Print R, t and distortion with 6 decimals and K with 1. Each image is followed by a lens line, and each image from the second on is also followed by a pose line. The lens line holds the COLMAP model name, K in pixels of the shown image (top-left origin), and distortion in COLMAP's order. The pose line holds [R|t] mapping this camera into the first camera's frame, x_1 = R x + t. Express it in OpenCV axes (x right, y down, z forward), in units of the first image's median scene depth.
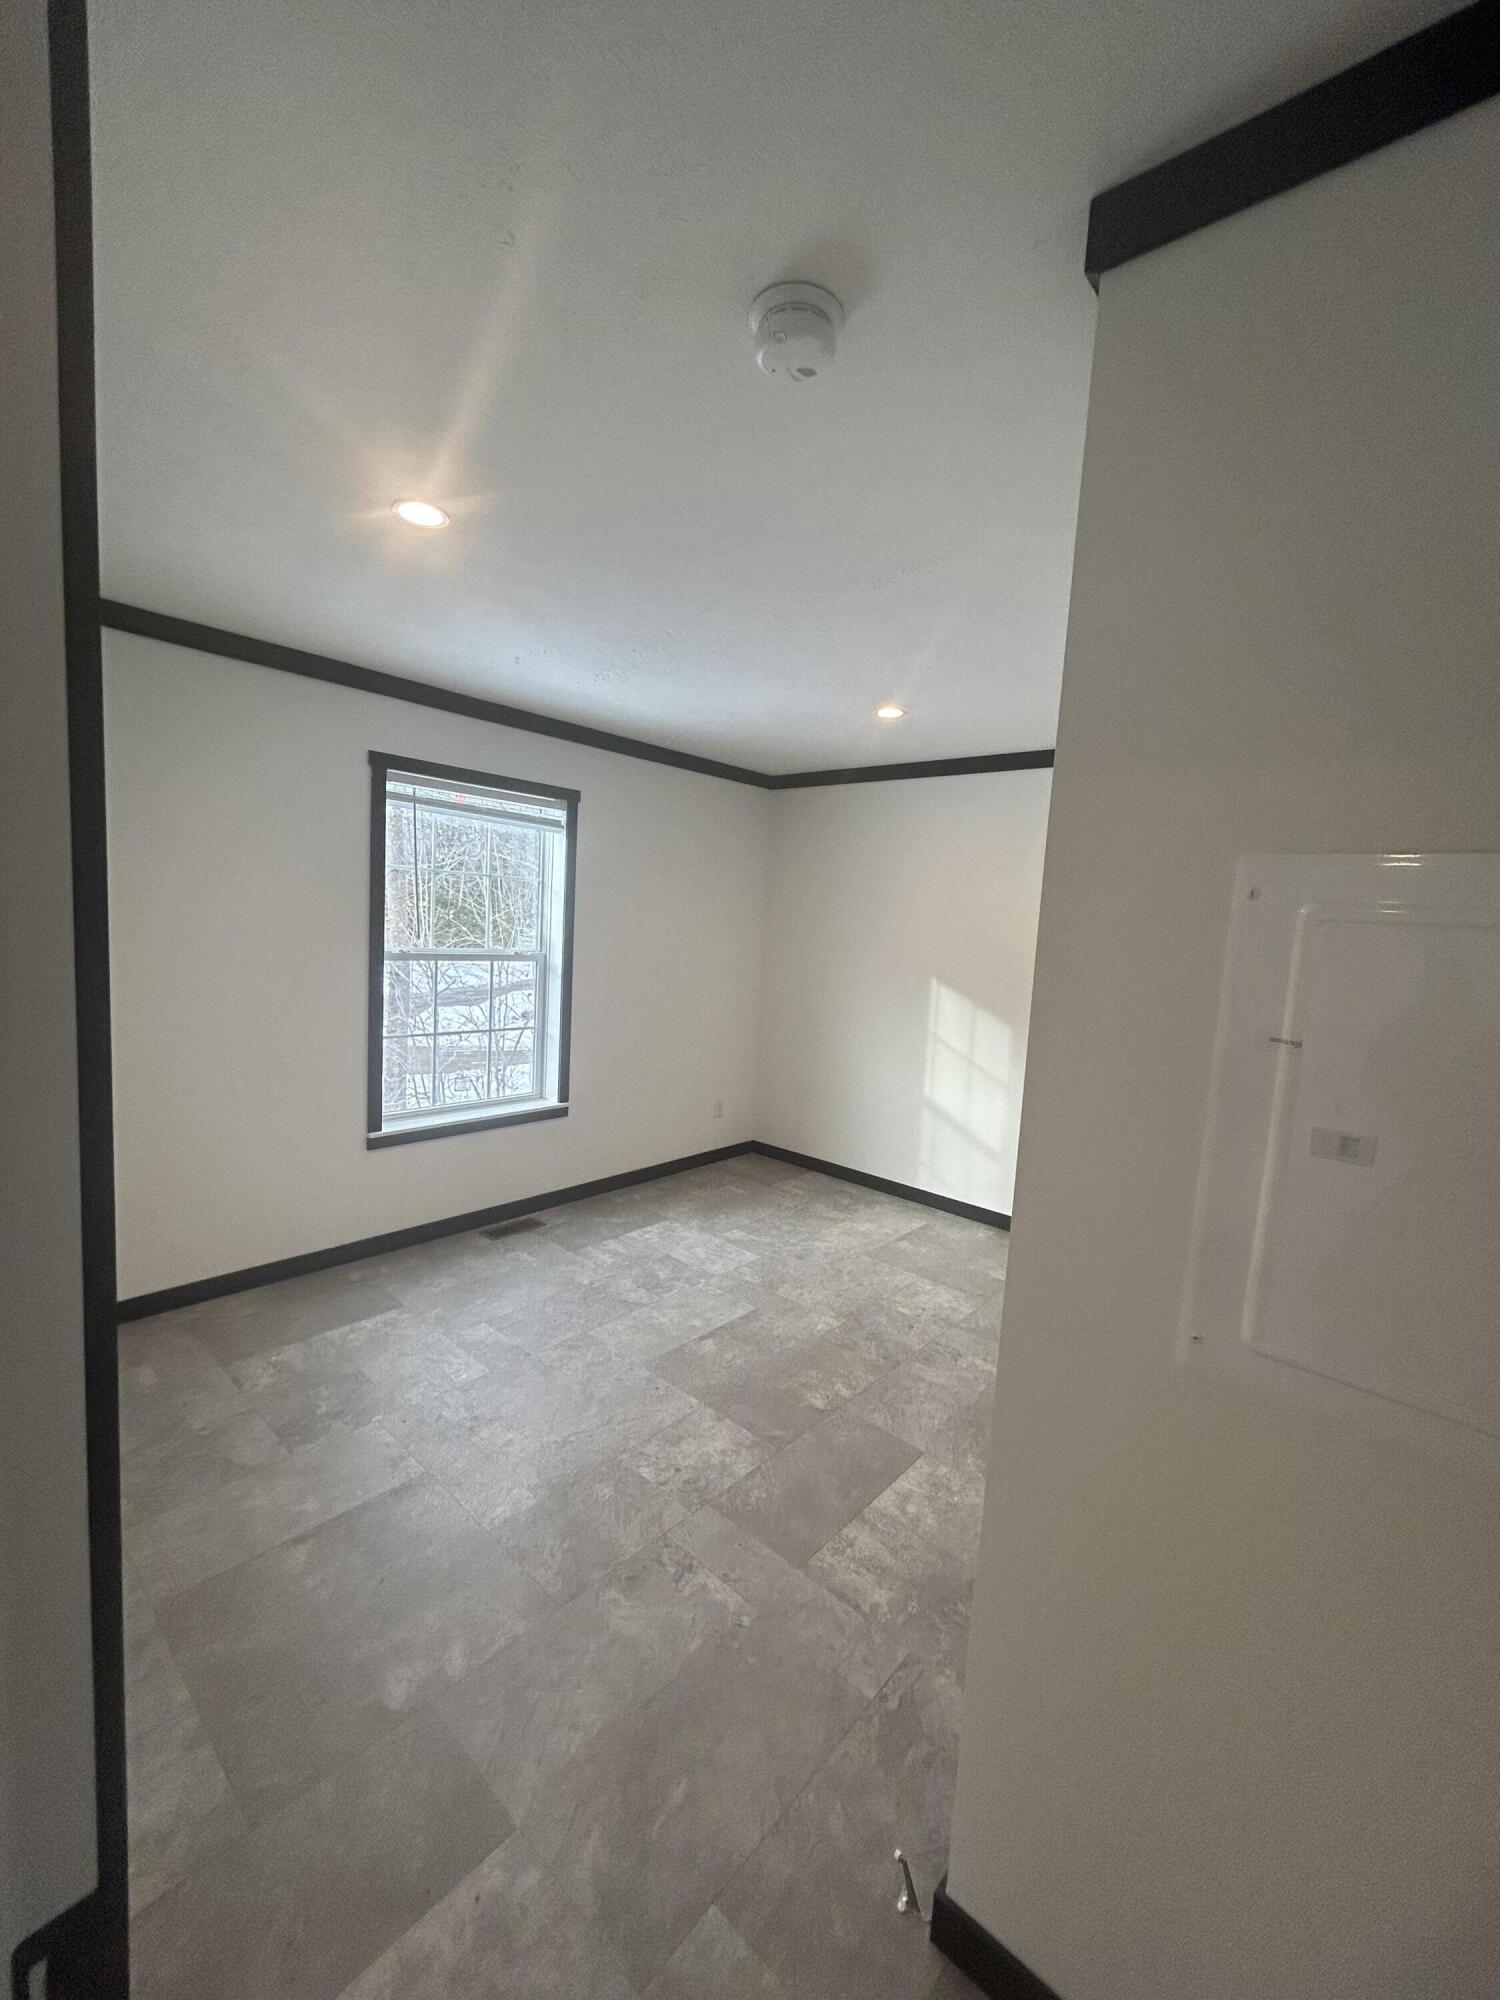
lens RADIAL K [[810.9, 0, 745.0], [0, 810.9, 993.4], [0, 0, 1]] dist [0.000265, 0.001358]
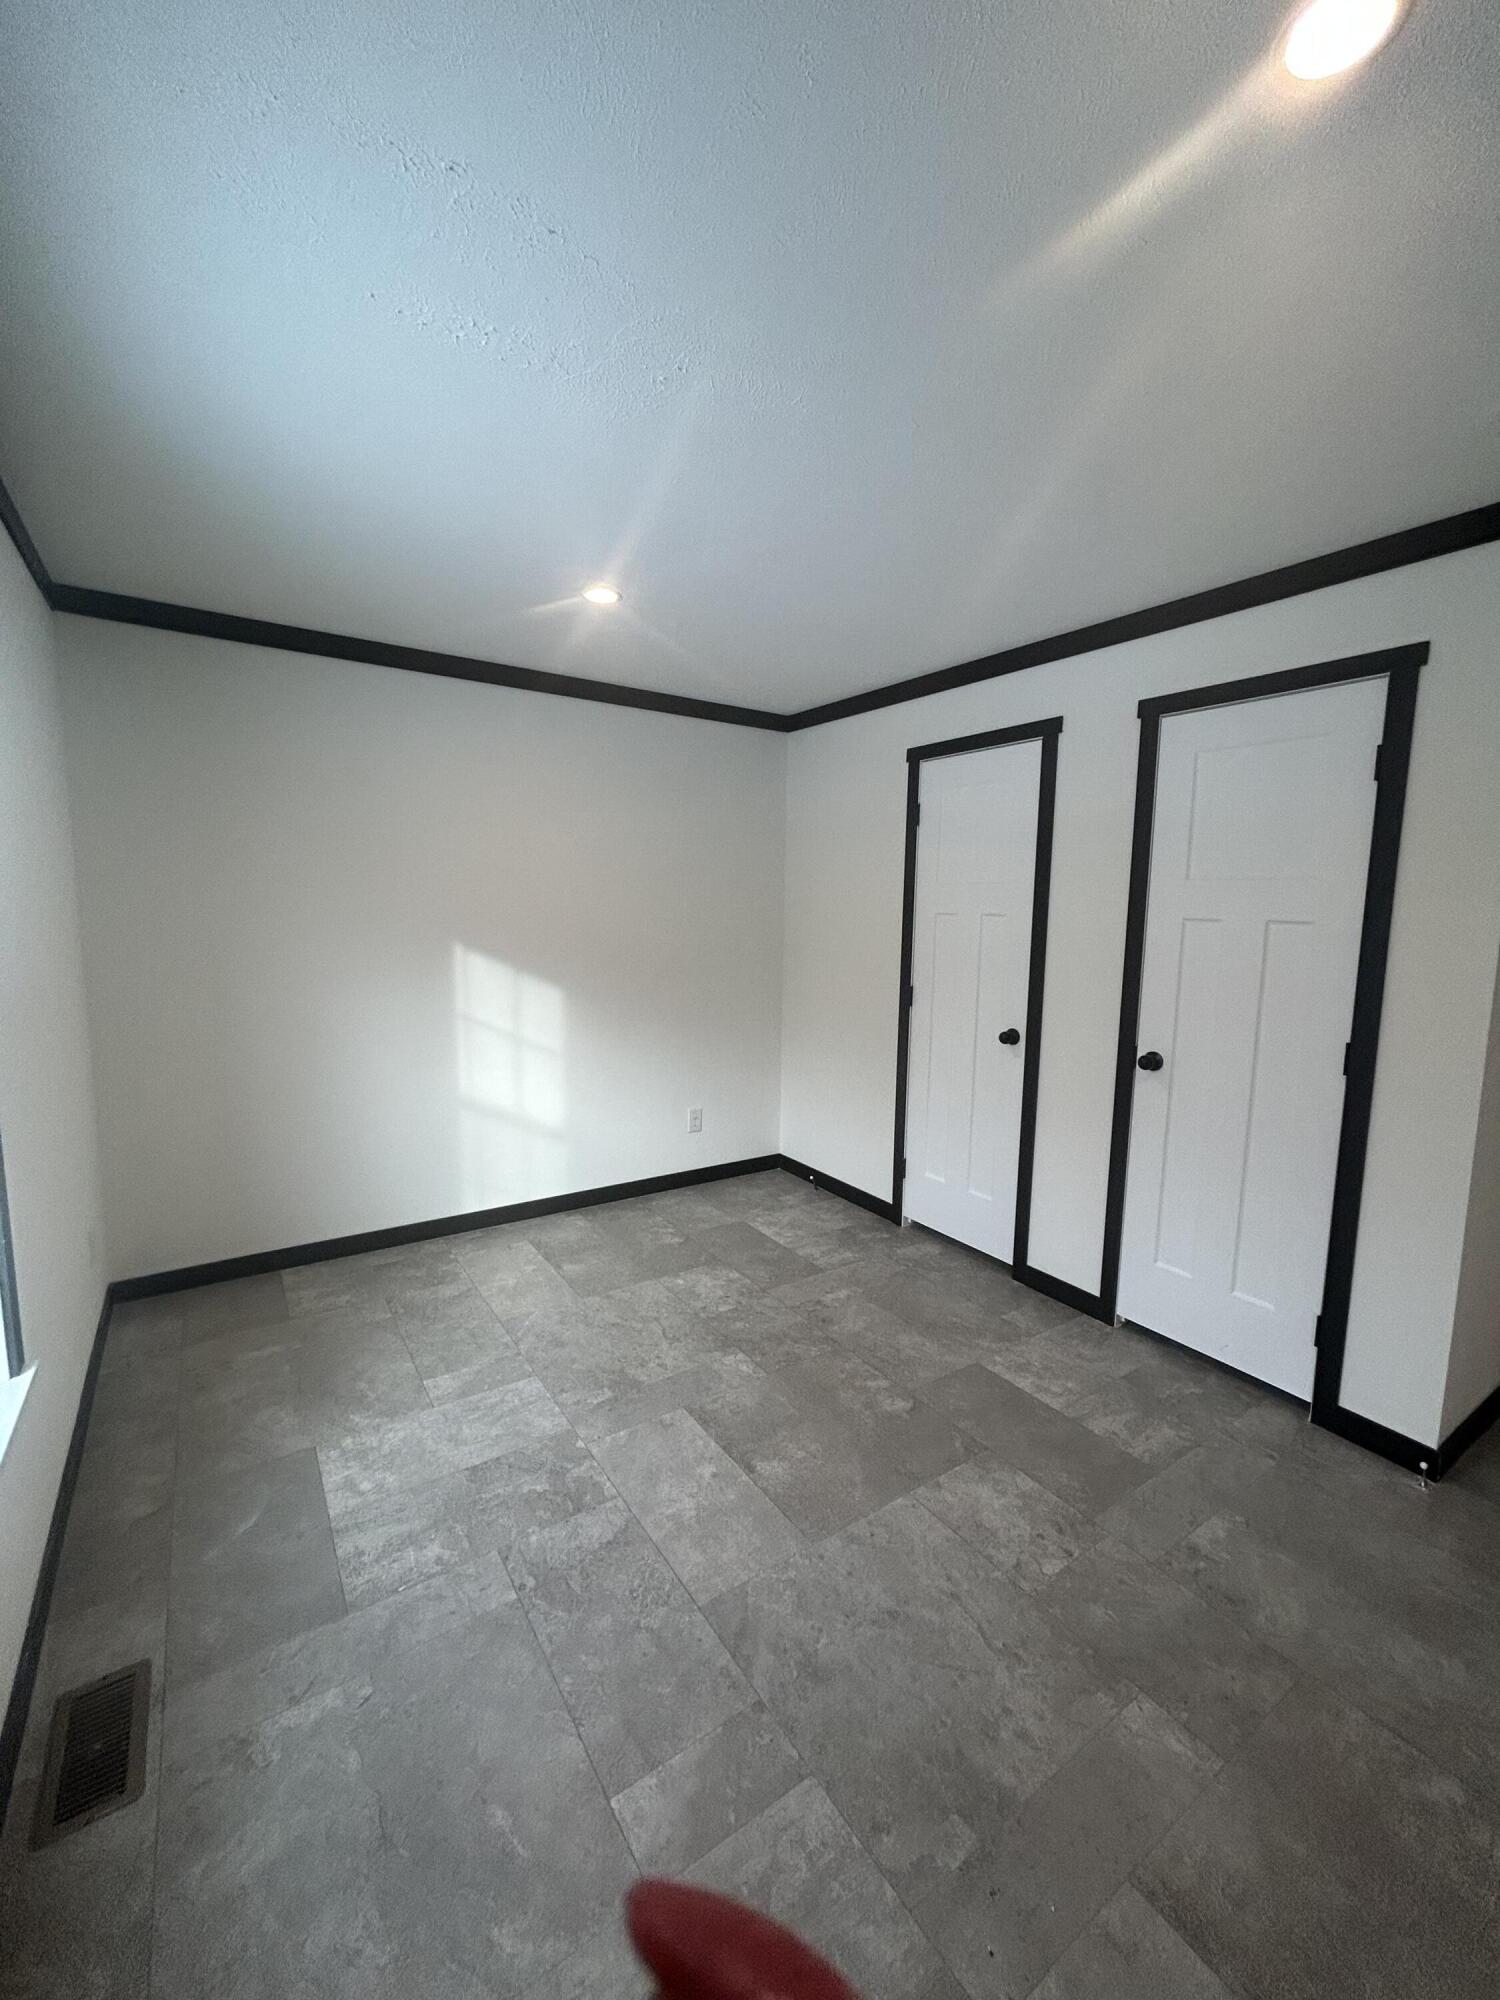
lens RADIAL K [[810.9, 0, 742.9], [0, 810.9, 997.9], [0, 0, 1]] dist [0.000265, 0.001358]
pose [[0.243700, -0.161015, 0.956391, -0.535402], [0.083247, 0.985956, 0.144780, -0.069773], [-0.966271, 0.044334, 0.253682, 0.648007]]
